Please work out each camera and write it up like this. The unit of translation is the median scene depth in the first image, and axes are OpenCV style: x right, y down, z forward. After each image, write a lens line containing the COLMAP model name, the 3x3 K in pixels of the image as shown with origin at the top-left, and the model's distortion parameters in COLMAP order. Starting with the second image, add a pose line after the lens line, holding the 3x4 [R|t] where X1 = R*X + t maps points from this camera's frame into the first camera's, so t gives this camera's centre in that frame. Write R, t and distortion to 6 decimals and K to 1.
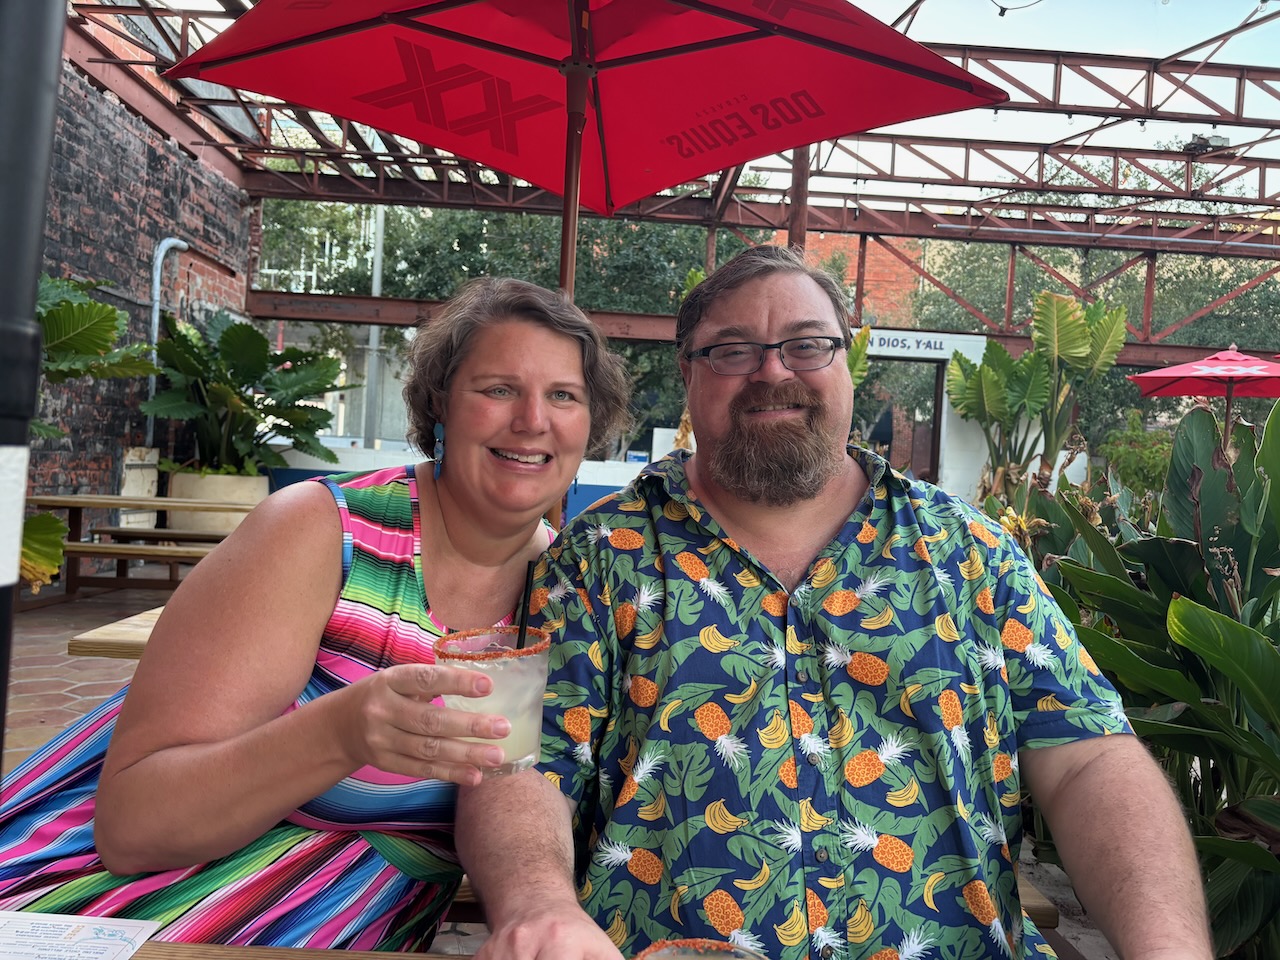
lens RADIAL K [[955.7, 0, 639.6], [0, 955.7, 477.4], [0, 0, 1]] dist [-0.000150, 0.004307]
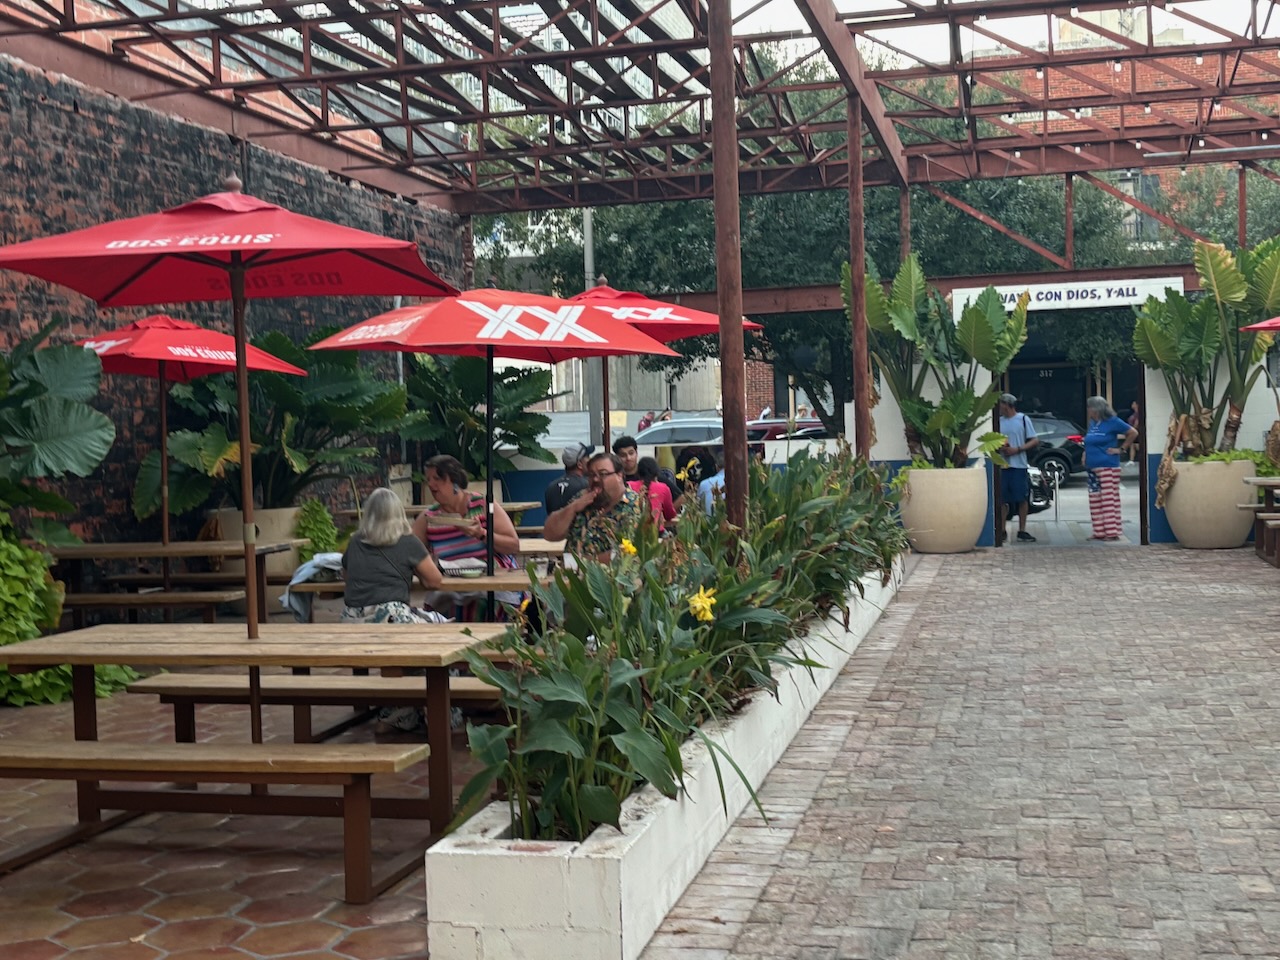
lens RADIAL K [[1603.9, 0, 639.7], [0, 1603.9, 480.8], [0, 0, 1]] dist [0.012005, 0.000000]
pose [[0.957904, -0.076602, -0.276681, 0.290942], [0.085233, 0.996174, 0.019287, -0.022271], [0.274145, -0.042057, 0.960768, -0.769345]]
